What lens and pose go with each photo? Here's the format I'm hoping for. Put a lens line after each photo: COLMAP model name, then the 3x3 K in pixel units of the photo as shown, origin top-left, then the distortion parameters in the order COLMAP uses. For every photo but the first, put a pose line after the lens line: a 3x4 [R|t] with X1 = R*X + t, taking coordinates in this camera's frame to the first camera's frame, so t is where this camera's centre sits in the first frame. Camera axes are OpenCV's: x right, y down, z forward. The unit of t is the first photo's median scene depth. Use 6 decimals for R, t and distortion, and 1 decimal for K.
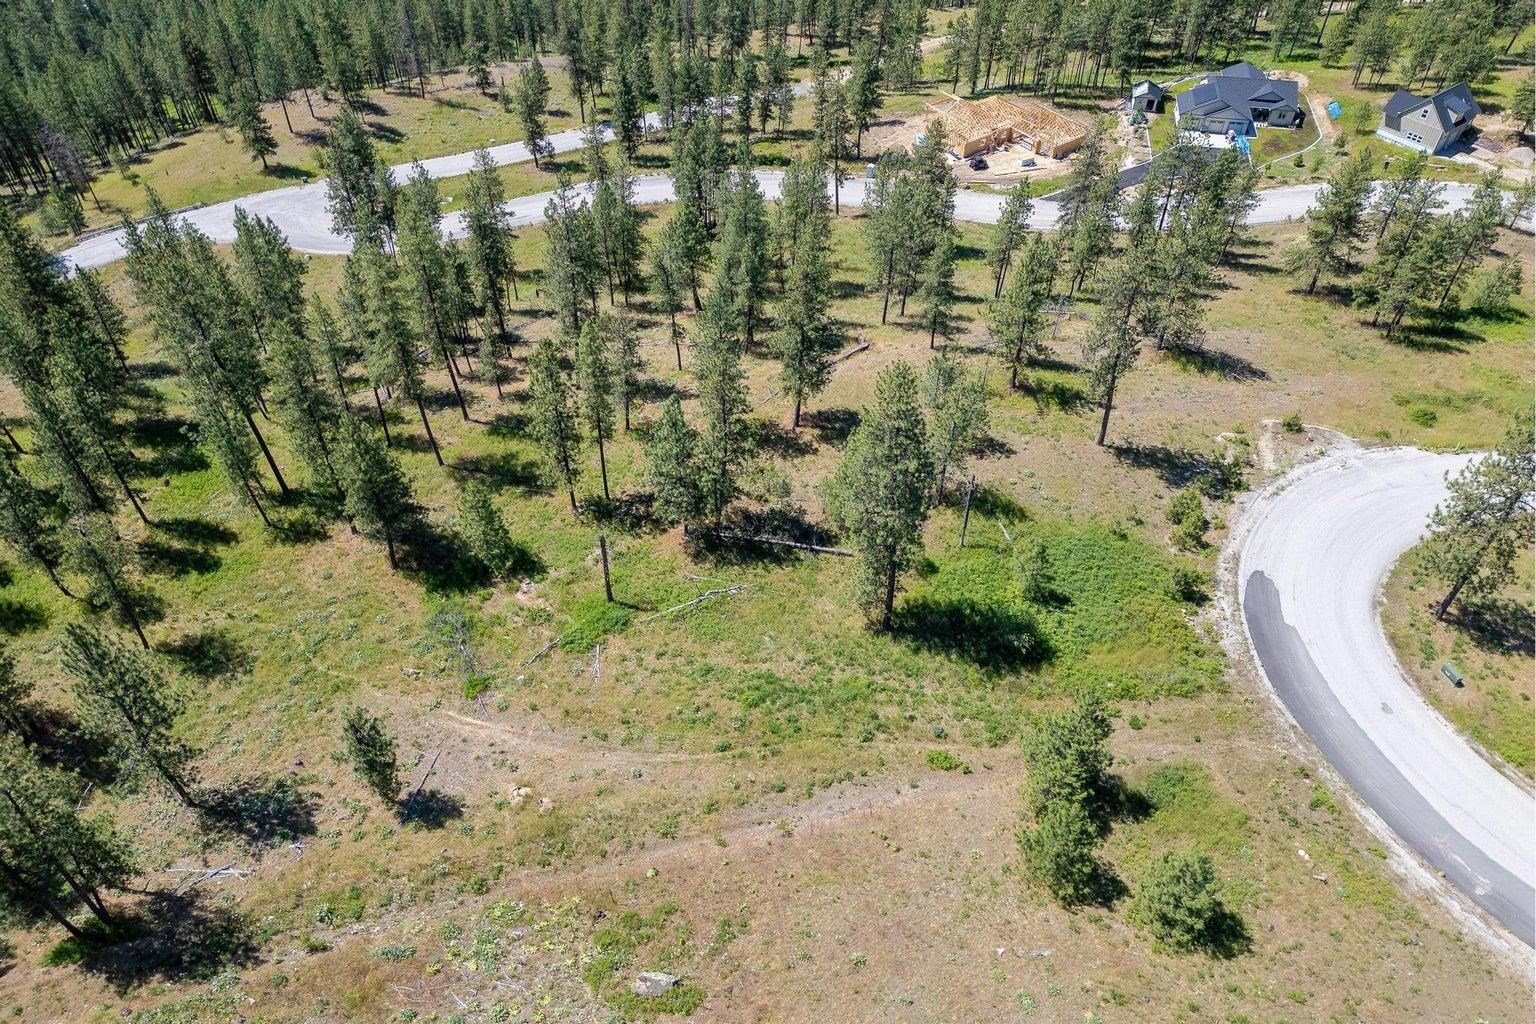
lens RADIAL K [[1011.3, 0, 768.0], [0, 1011.3, 512.0], [0, 0, 1]] dist [0.072046, -0.055719]
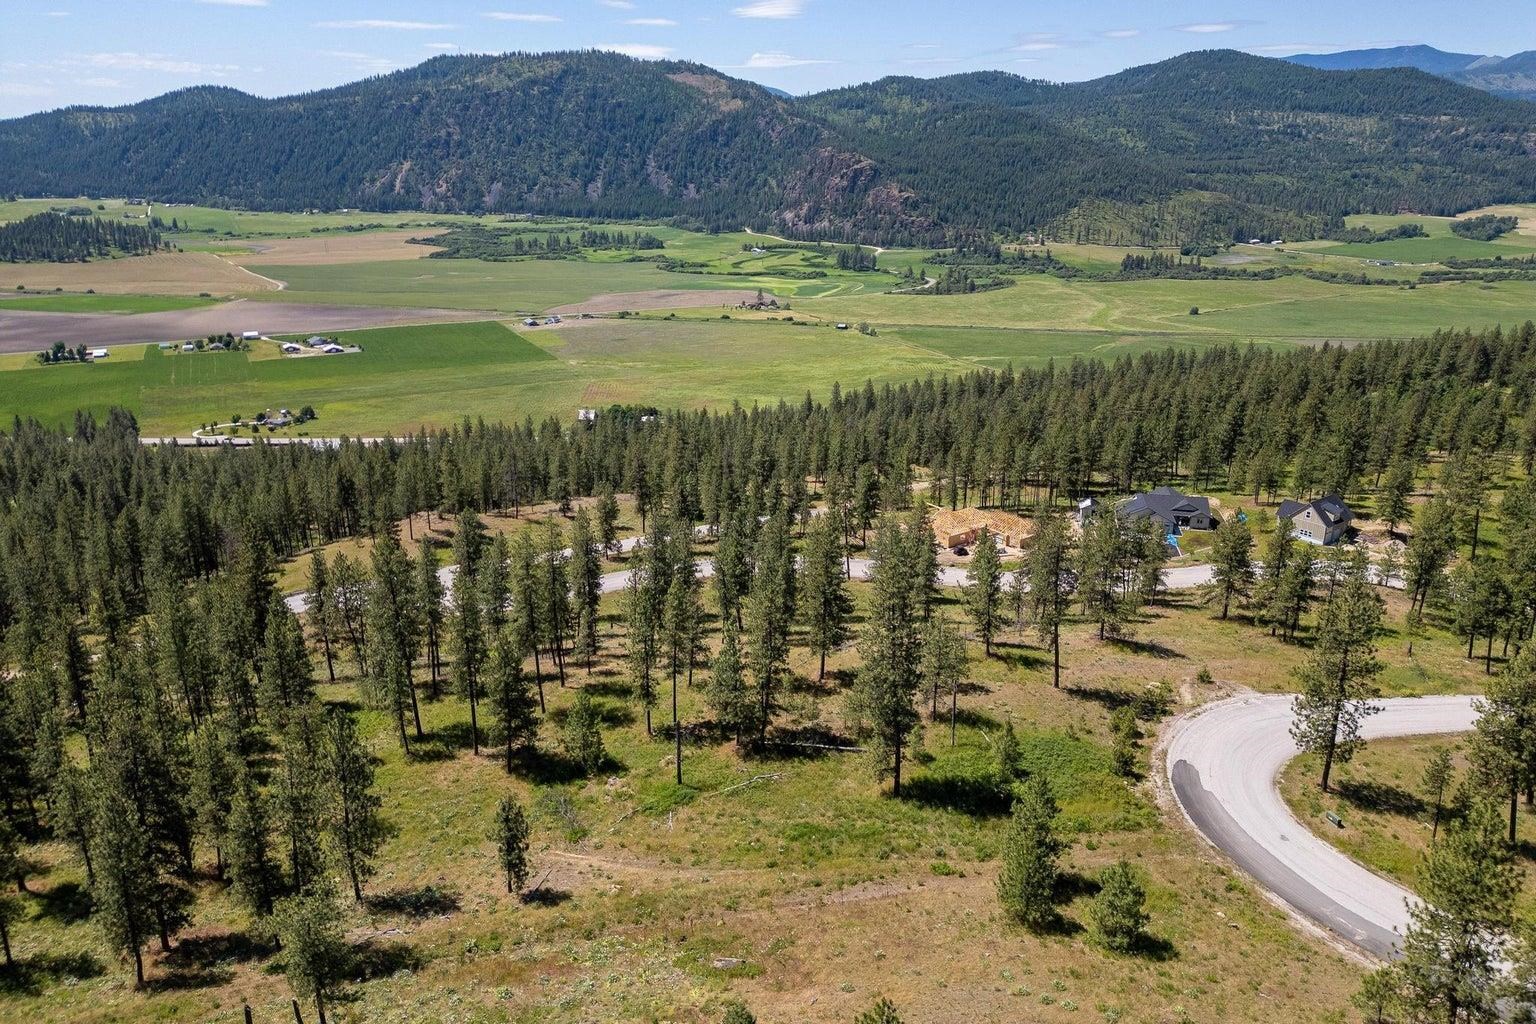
lens RADIAL K [[1011.3, 0, 768.0], [0, 1011.3, 512.0], [0, 0, 1]] dist [0.072046, -0.055719]
pose [[0.999889, -0.000513, -0.014883, -0.024595], [-0.006029, 0.899875, -0.436107, 0.331739], [0.013617, 0.436148, 0.899772, -0.298633]]
